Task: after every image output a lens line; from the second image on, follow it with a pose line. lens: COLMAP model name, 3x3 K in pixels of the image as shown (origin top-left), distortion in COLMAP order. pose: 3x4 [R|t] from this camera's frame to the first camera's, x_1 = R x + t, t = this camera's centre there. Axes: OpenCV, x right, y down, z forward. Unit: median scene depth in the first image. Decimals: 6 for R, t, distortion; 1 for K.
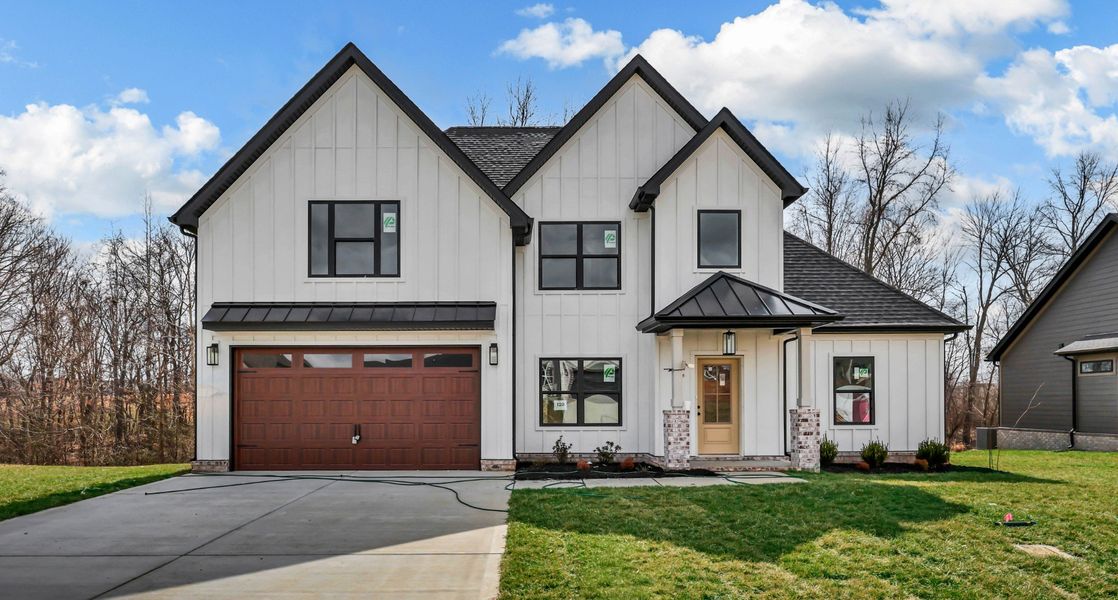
lens RADIAL K [[651.9, 0, 556.2], [0, 651.9, 345.1], [0, 0, 1]] dist [-0.003905, -0.000255]
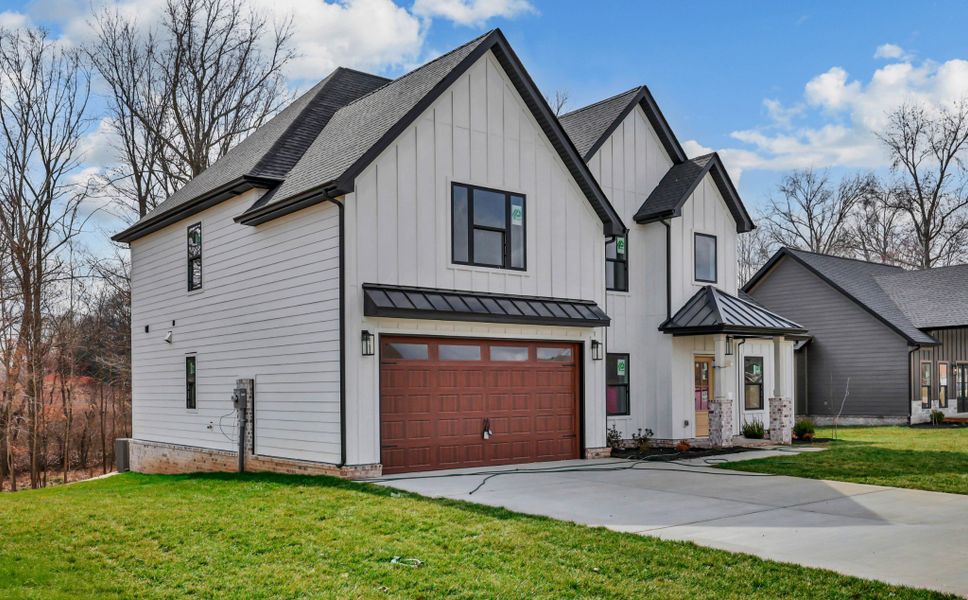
lens RADIAL K [[877.6, 0, 484.0], [0, 877.6, 300.0], [0, 0, 1]] dist [0.004054, 0.001874]
pose [[0.780364, 0.057788, 0.622649, -1.124232], [-0.041516, 0.998312, -0.040622, -0.001754], [-0.623946, 0.005850, 0.781446, -0.018317]]
